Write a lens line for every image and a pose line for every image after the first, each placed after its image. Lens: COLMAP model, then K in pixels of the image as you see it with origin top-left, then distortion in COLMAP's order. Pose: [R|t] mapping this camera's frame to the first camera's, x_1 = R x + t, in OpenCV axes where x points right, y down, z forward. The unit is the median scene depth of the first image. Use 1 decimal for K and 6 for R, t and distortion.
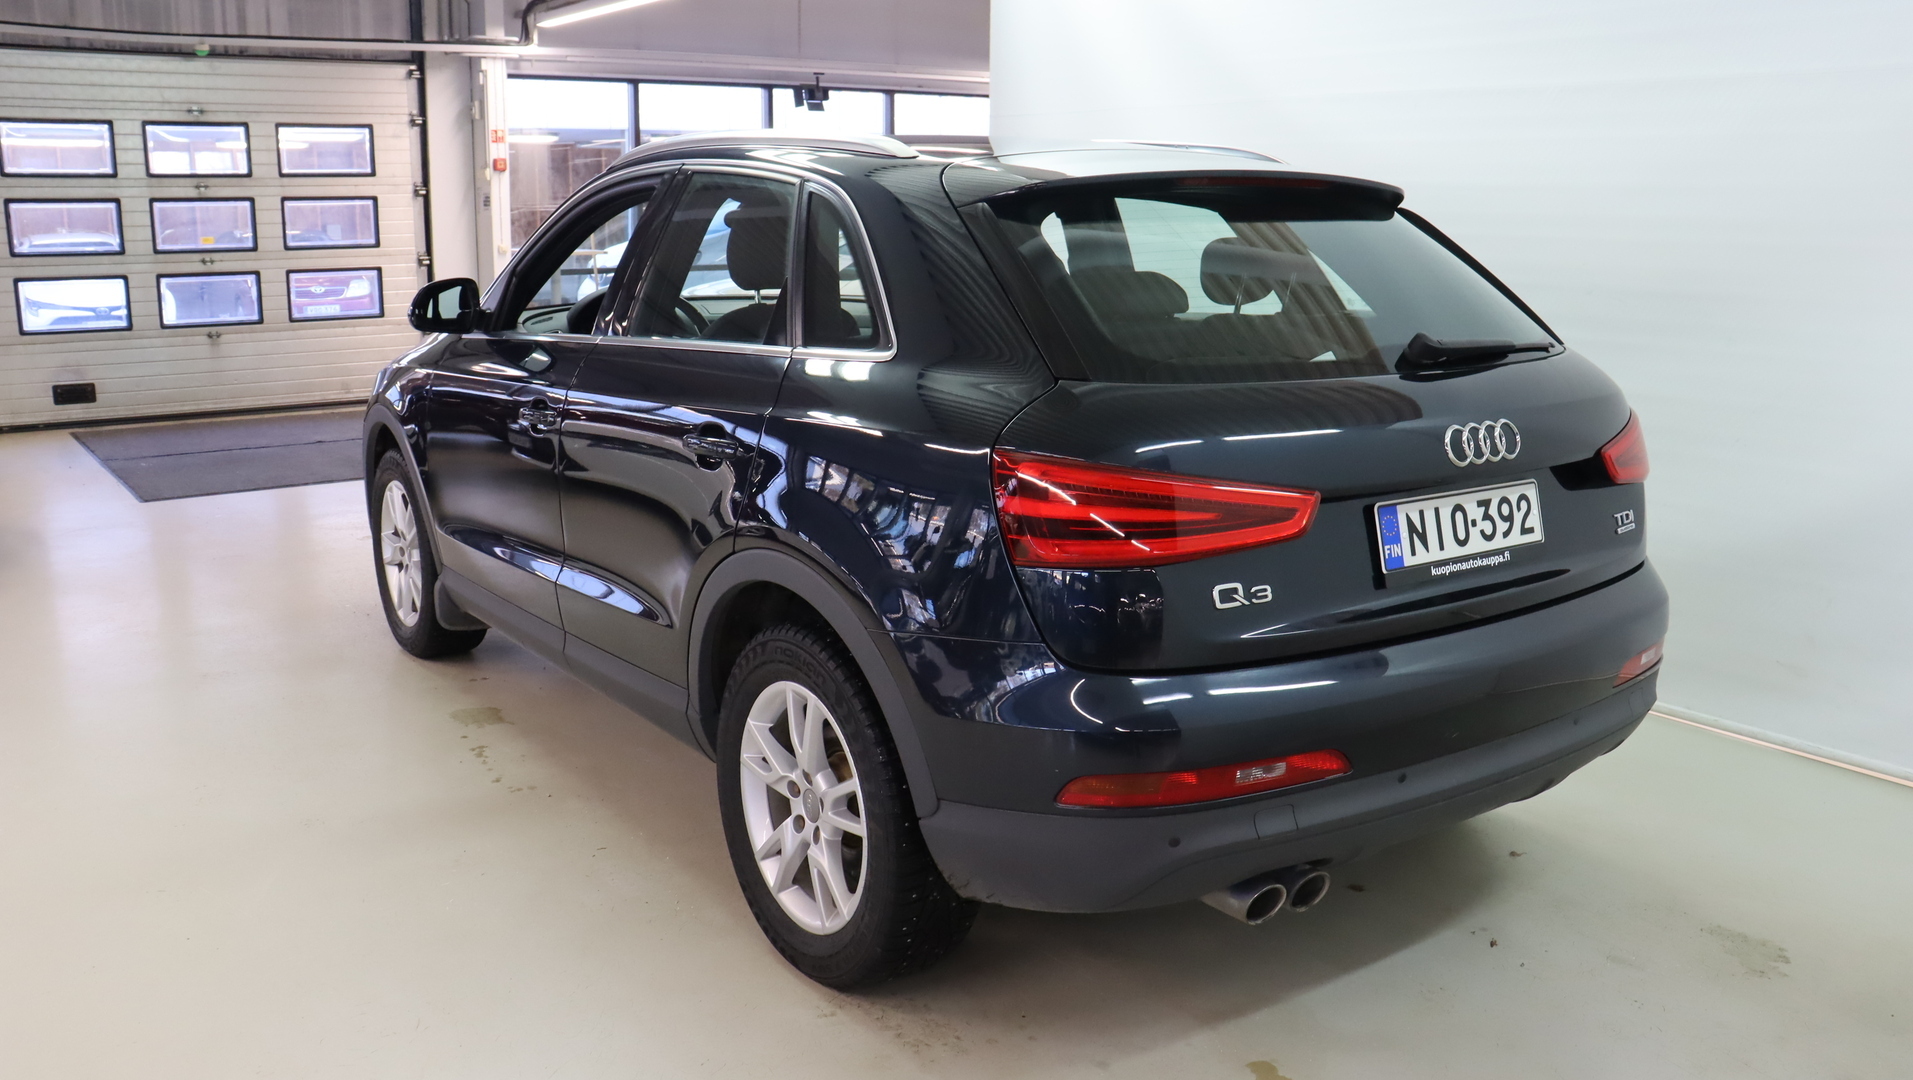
lens RADIAL K [[1540.5, 0, 1008.3], [0, 1540.5, 527.9], [0, 0, 1]] dist [-0.168738, 0.112044]
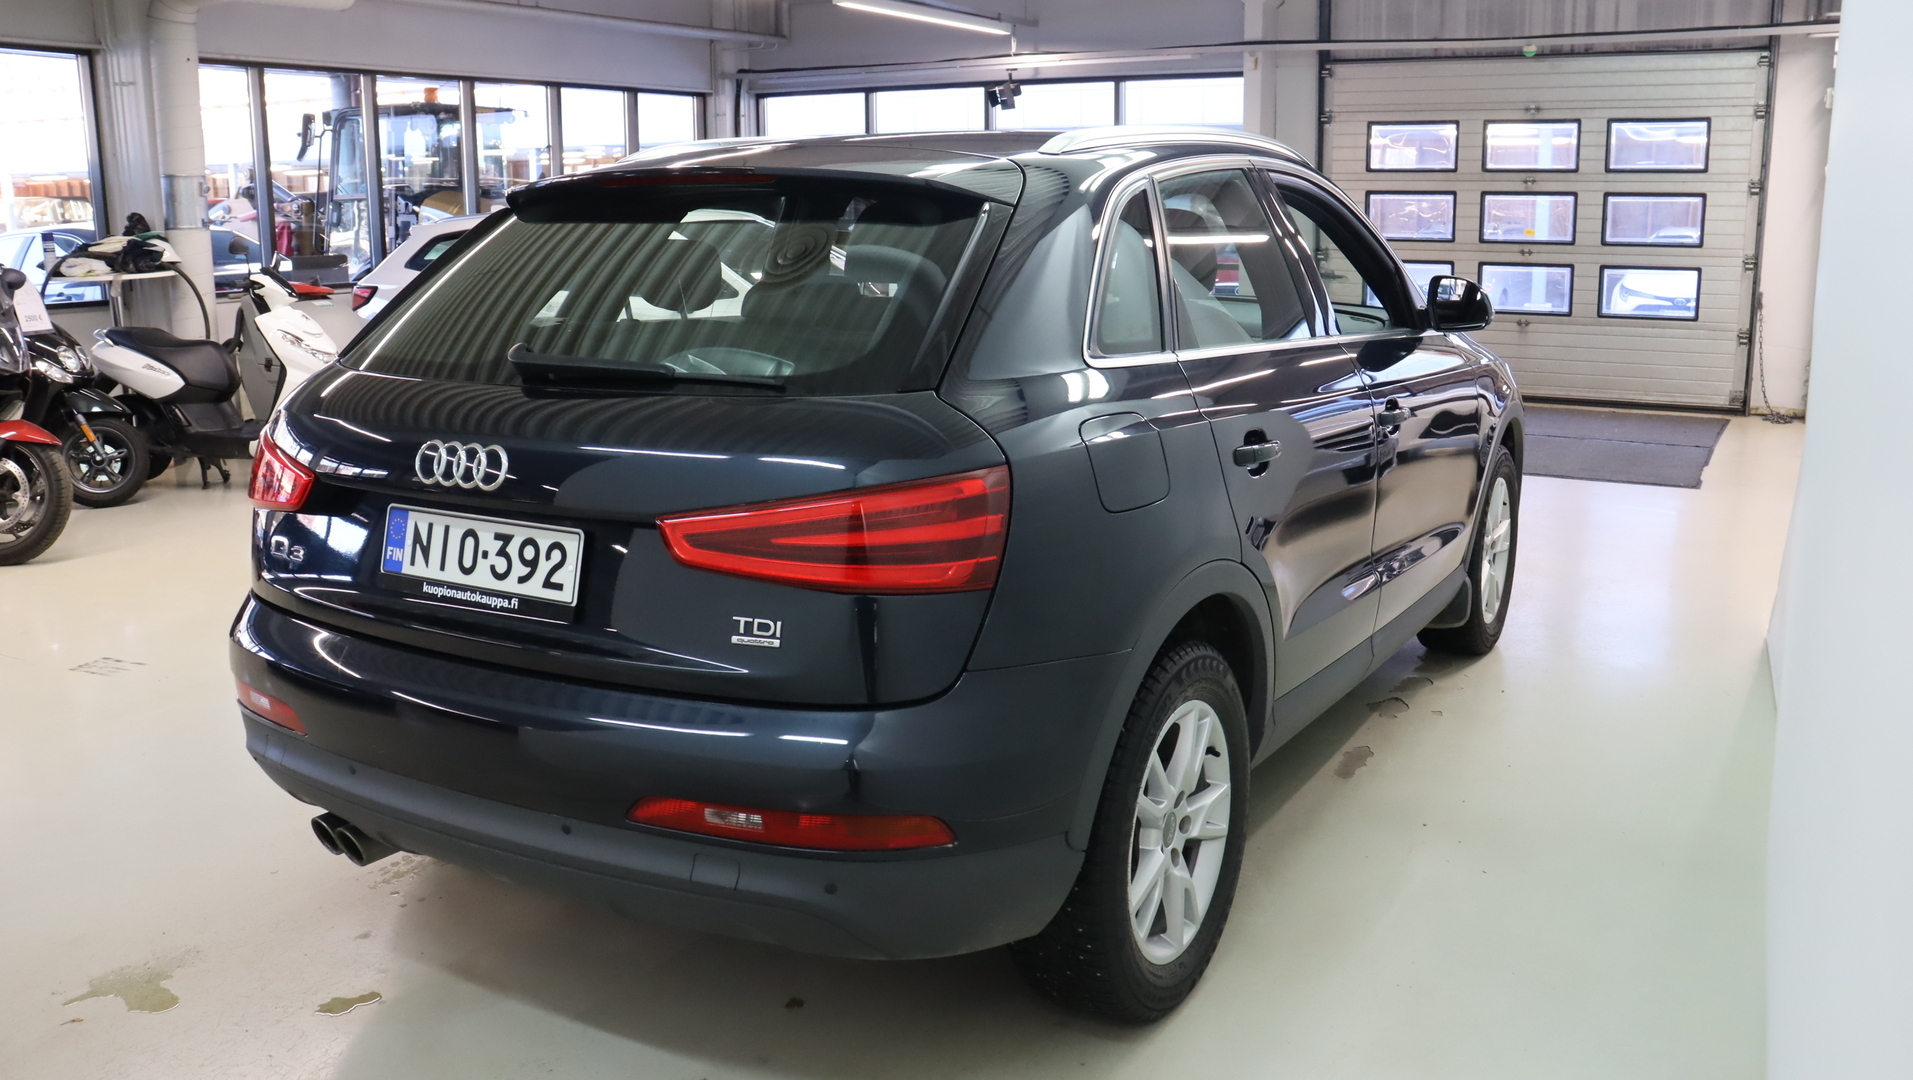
lens RADIAL K [[1540.5, 0, 949.2], [0, 1540.5, 543.6], [0, 0, 1]] dist [-0.168738, 0.112044]
pose [[0.389683, 0.185065, -0.902163, 1.077152], [-0.173340, 0.976832, 0.125510, -0.149800], [0.904489, 0.107472, 0.412734, 0.769829]]
